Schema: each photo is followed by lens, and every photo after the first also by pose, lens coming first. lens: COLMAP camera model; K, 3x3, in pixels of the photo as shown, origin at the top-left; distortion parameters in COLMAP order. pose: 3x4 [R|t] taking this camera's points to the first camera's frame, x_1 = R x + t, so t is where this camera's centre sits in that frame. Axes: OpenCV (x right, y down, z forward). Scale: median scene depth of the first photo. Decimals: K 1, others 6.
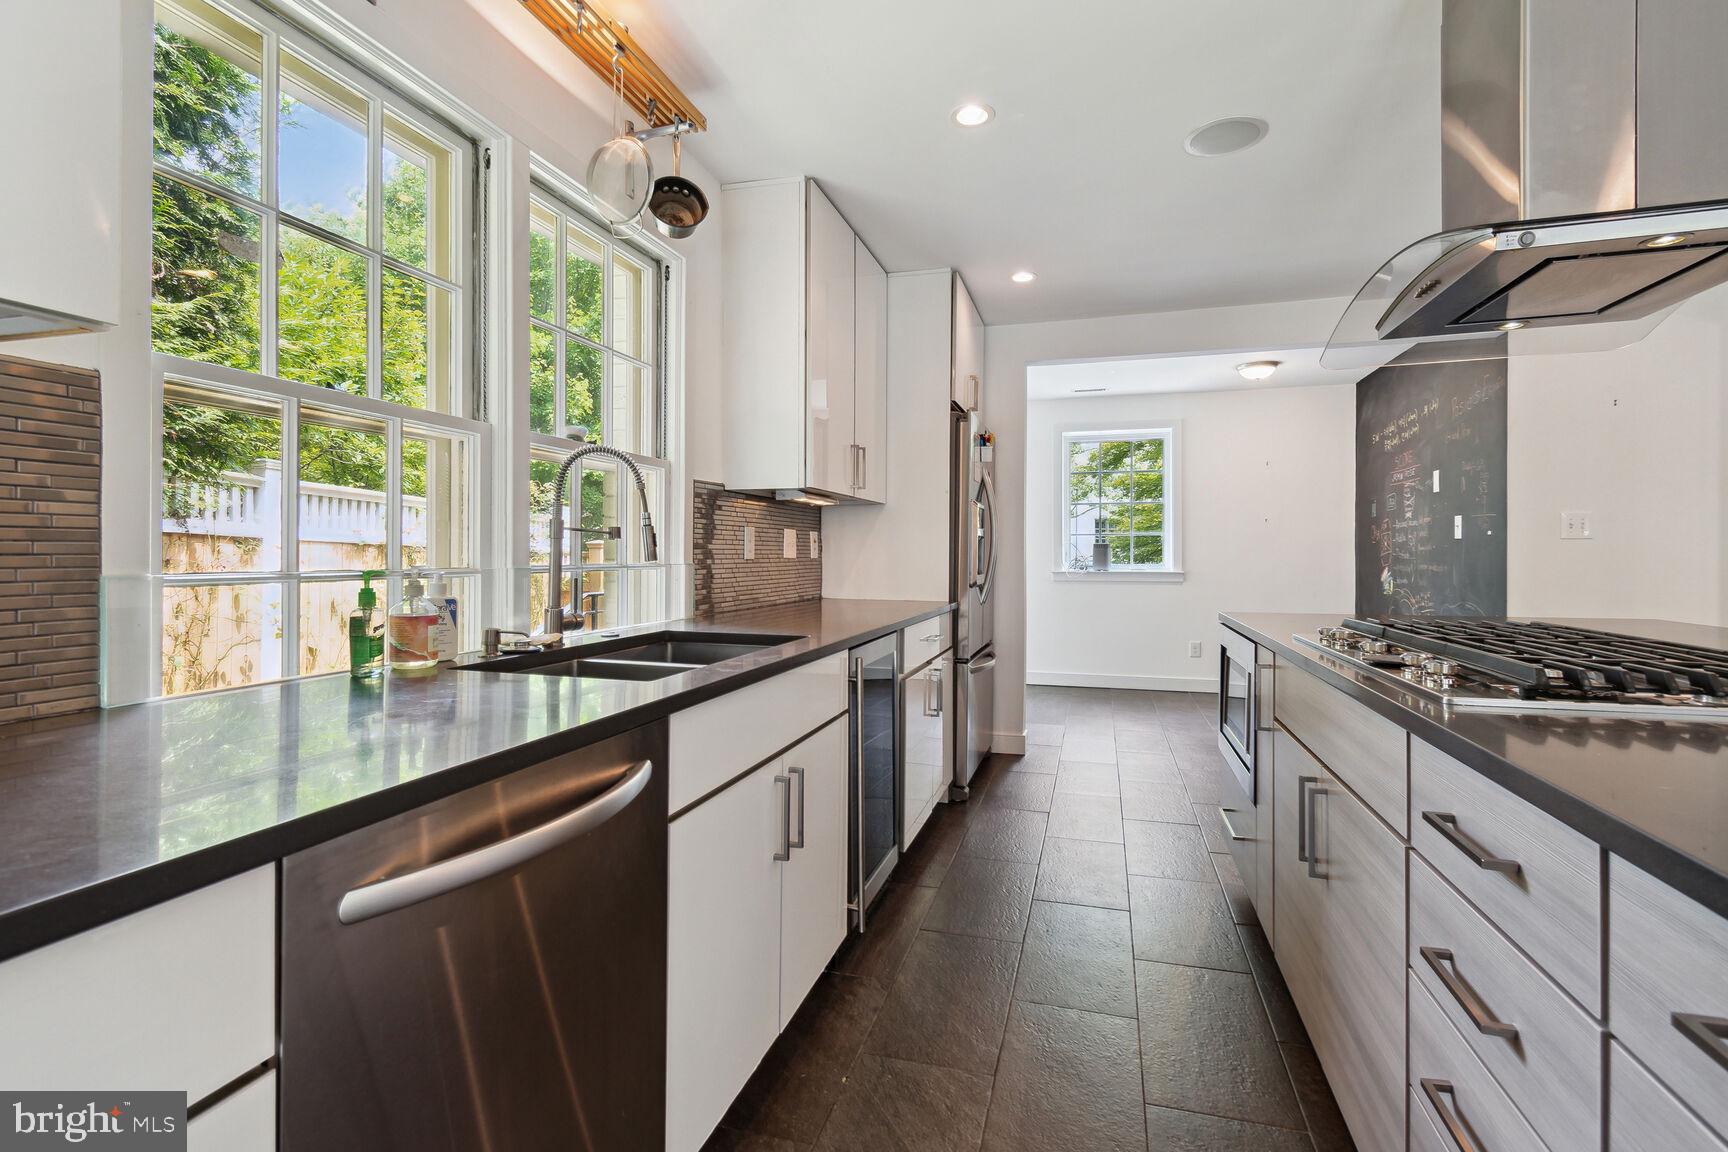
lens RADIAL K [[803.6, 0, 860.8], [0, 803.6, 553.4], [0, 0, 1]] dist [0.024977, -0.011368]
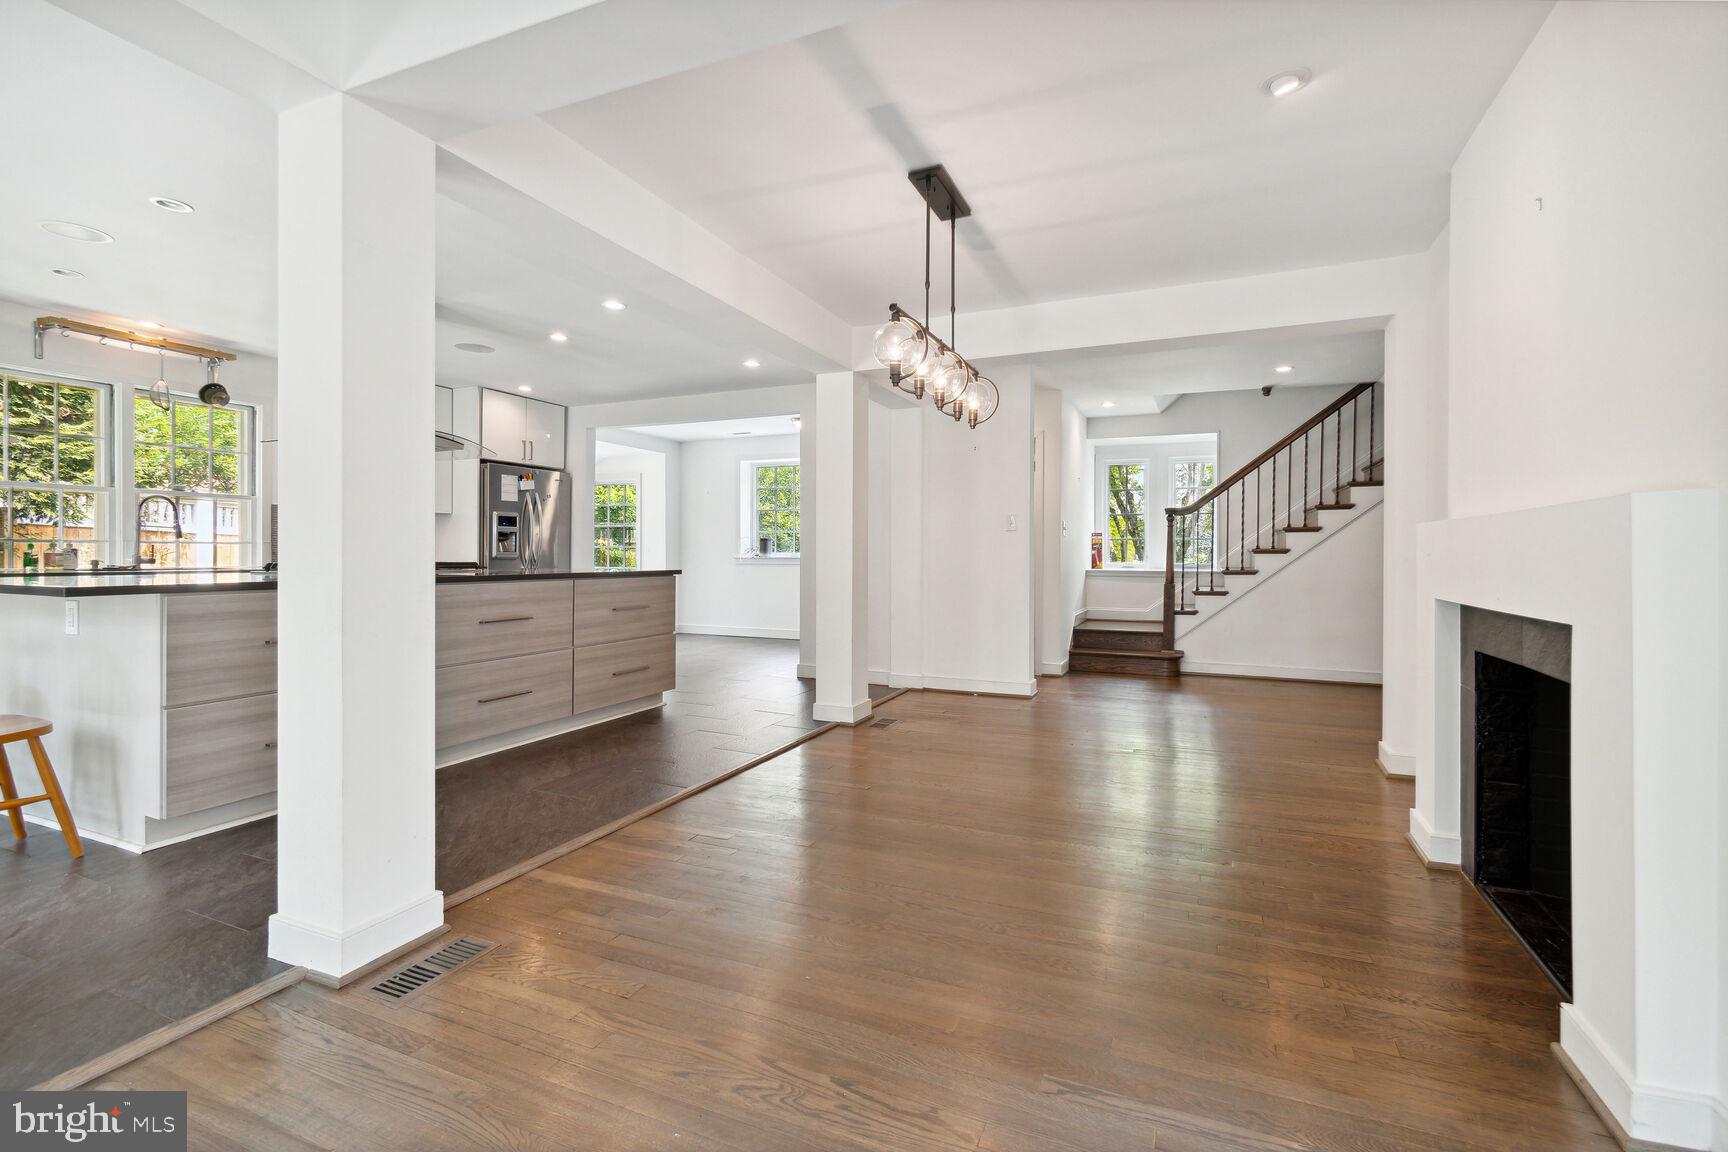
lens RADIAL K [[779.8, 0, 873.0], [0, 779.8, 554.9], [0, 0, 1]] dist [0.023264, -0.010357]
pose [[0.993231, 0.002101, -0.116136, 1.598293], [-0.002043, 0.999998, 0.000623, 0.040935], [0.116137, -0.000382, 0.993233, -0.904052]]
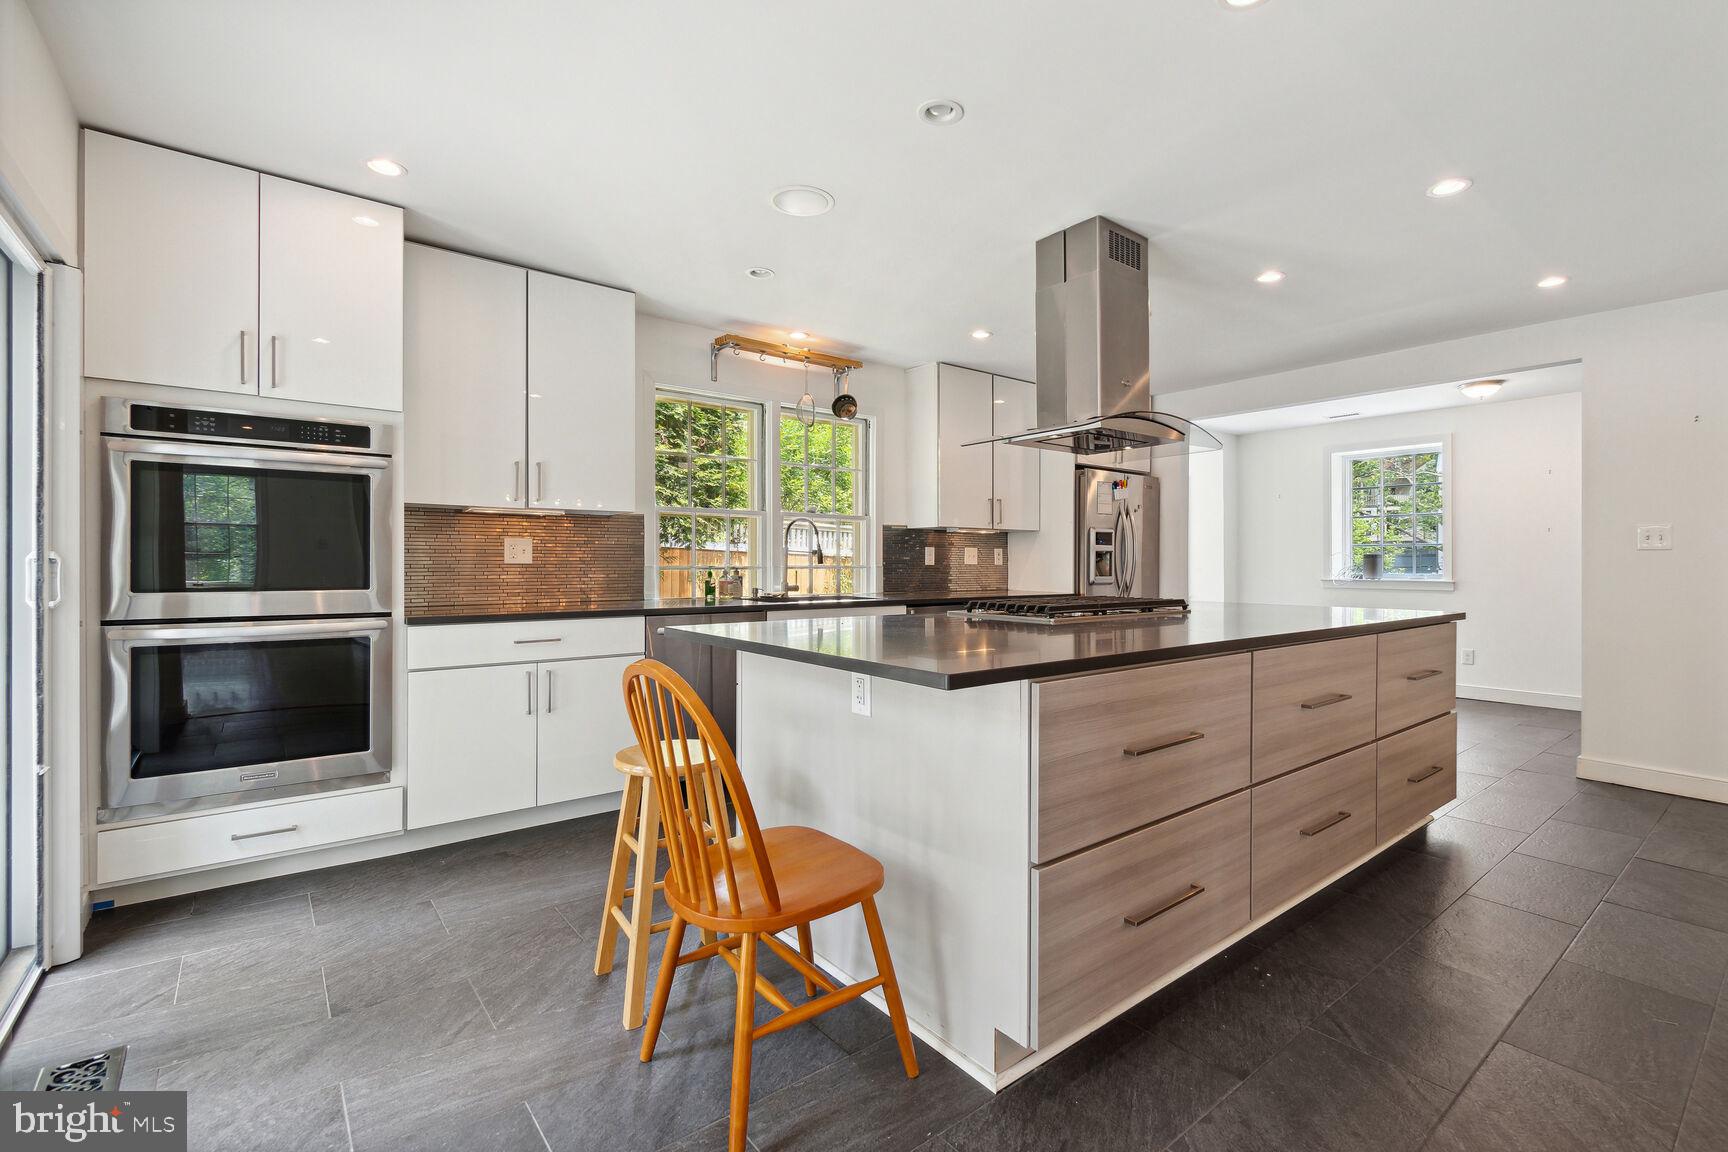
lens RADIAL K [[779.8, 0, 873.0], [0, 779.8, 554.9], [0, 0, 1]] dist [0.023264, -0.010357]
pose [[0.823523, -0.003440, -0.567273, 0.839826], [-0.003049, 0.999940, -0.010490, 0.004324], [0.567275, 0.010369, 0.823463, -0.588833]]
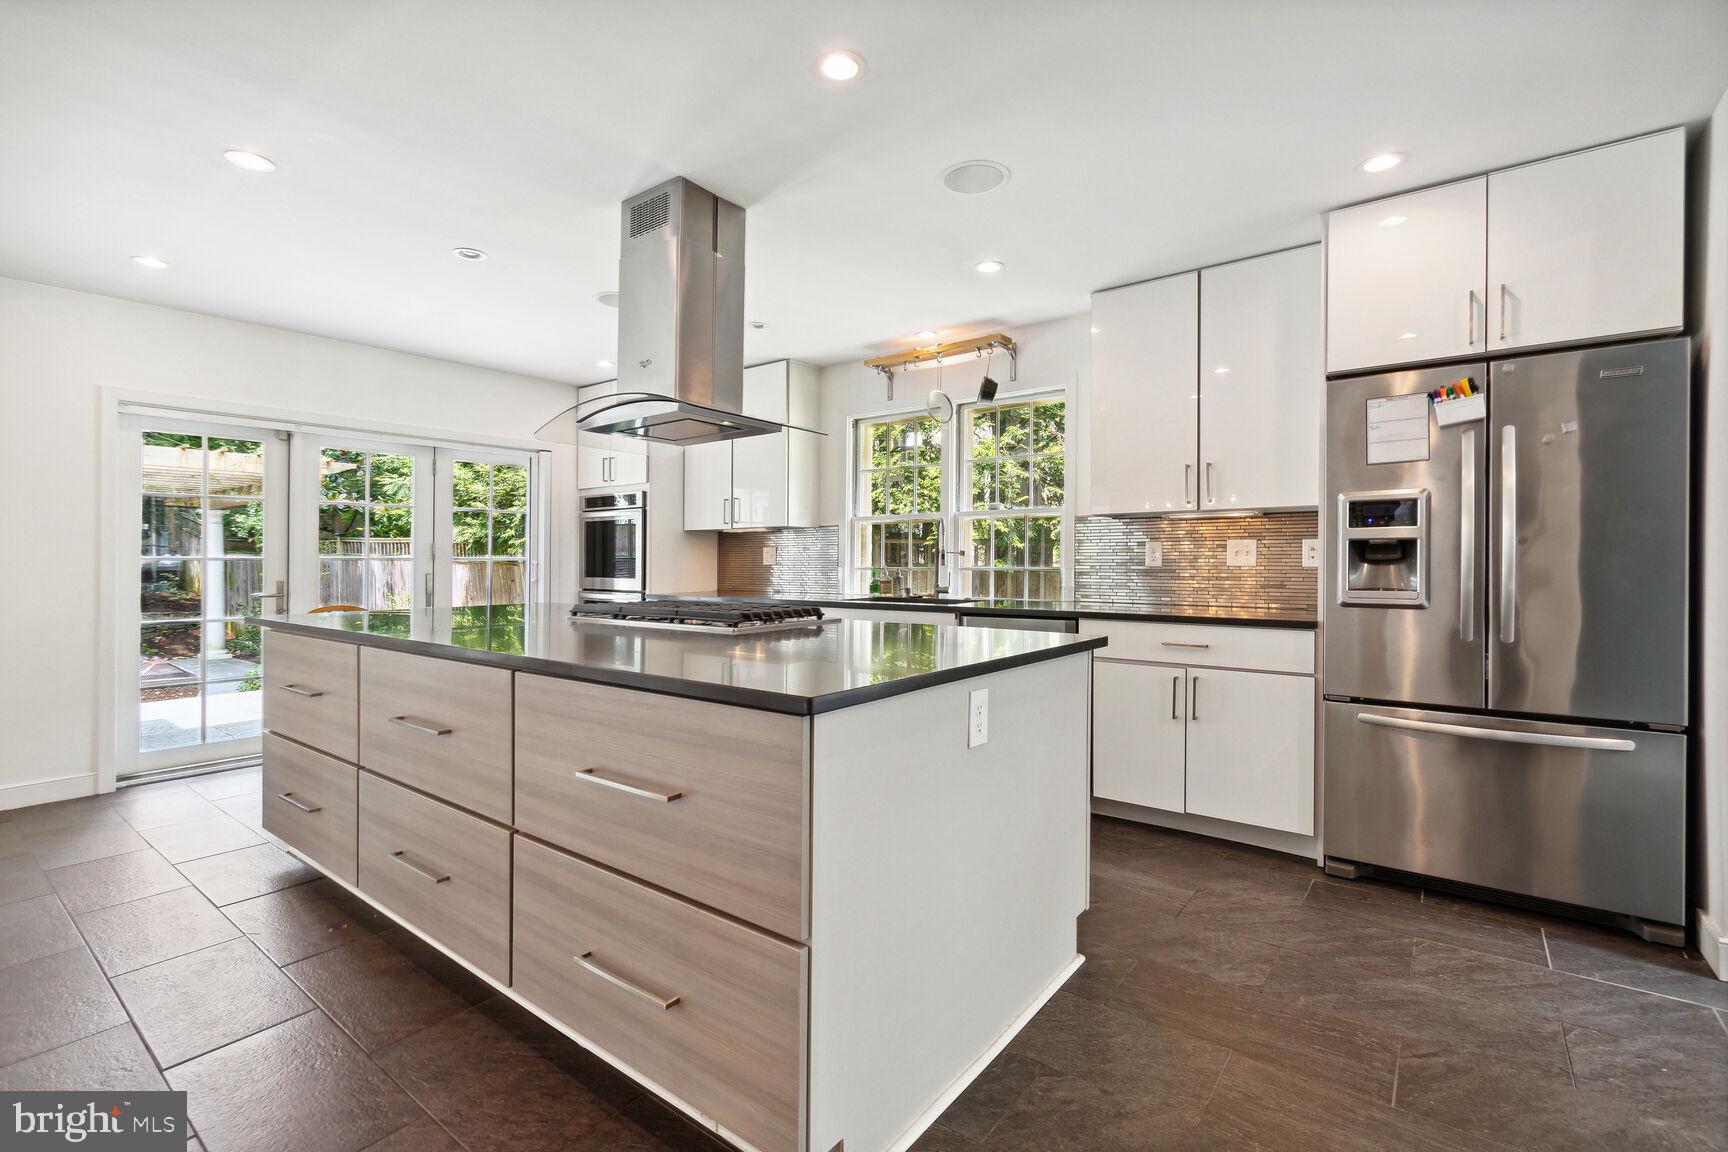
lens RADIAL K [[767.0, 0, 864.0], [0, 767.0, 541.6], [0, 0, 1]] dist [-0.000350, -0.010059]
pose [[-0.355079, -0.026484, -0.934461, 1.299377], [0.000060, 0.999598, -0.028353, 0.002032], [0.934836, -0.010123, -0.354934, 1.089613]]
